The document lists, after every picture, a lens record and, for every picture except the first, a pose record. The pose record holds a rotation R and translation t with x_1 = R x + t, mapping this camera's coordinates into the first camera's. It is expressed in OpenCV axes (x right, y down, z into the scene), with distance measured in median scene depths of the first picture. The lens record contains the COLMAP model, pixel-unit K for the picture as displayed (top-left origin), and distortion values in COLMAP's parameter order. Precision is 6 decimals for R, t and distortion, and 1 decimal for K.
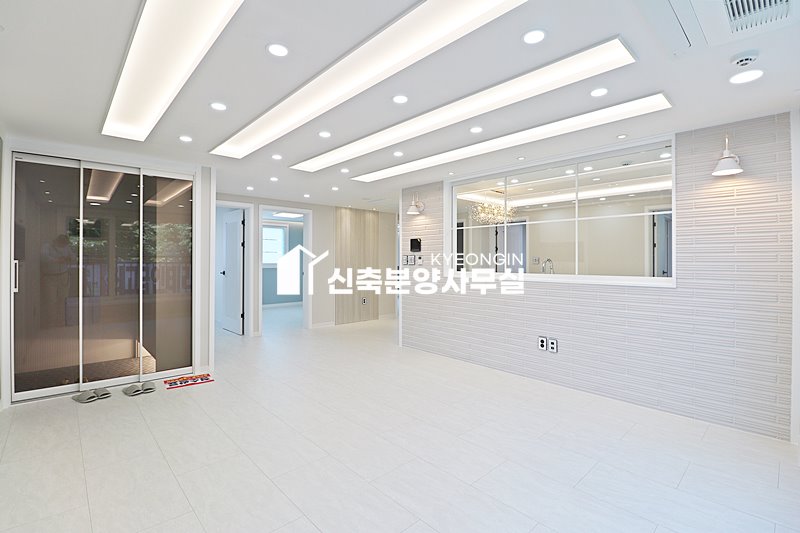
lens RADIAL K [[372.0, 0, 394.0], [0, 372.0, 260.4], [0, 0, 1]] dist [0.000787, -0.006679]
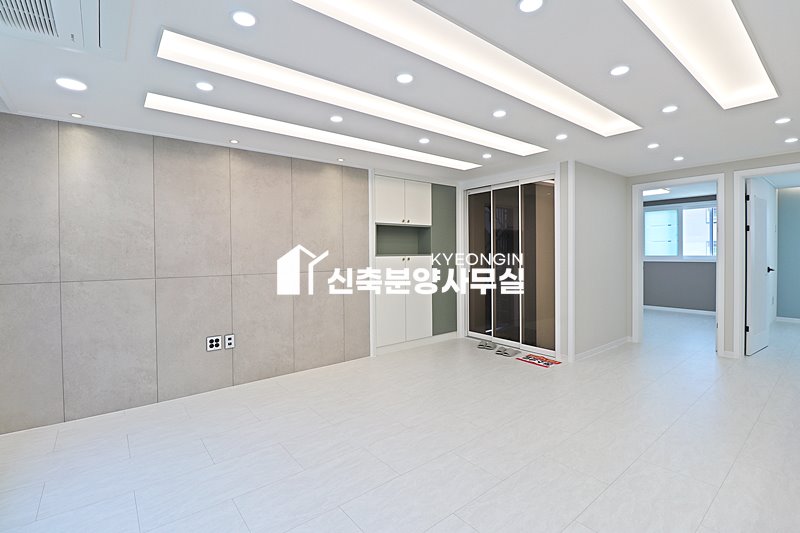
lens RADIAL K [[372.0, 0, 399.8], [0, 372.0, 255.7], [0, 0, 1]] dist [0.000787, -0.006679]
pose [[-0.058846, 0.006067, -0.998249, 0.453471], [0.009507, 0.999940, 0.005517, -0.001645], [0.998222, -0.009166, -0.058900, 0.501196]]
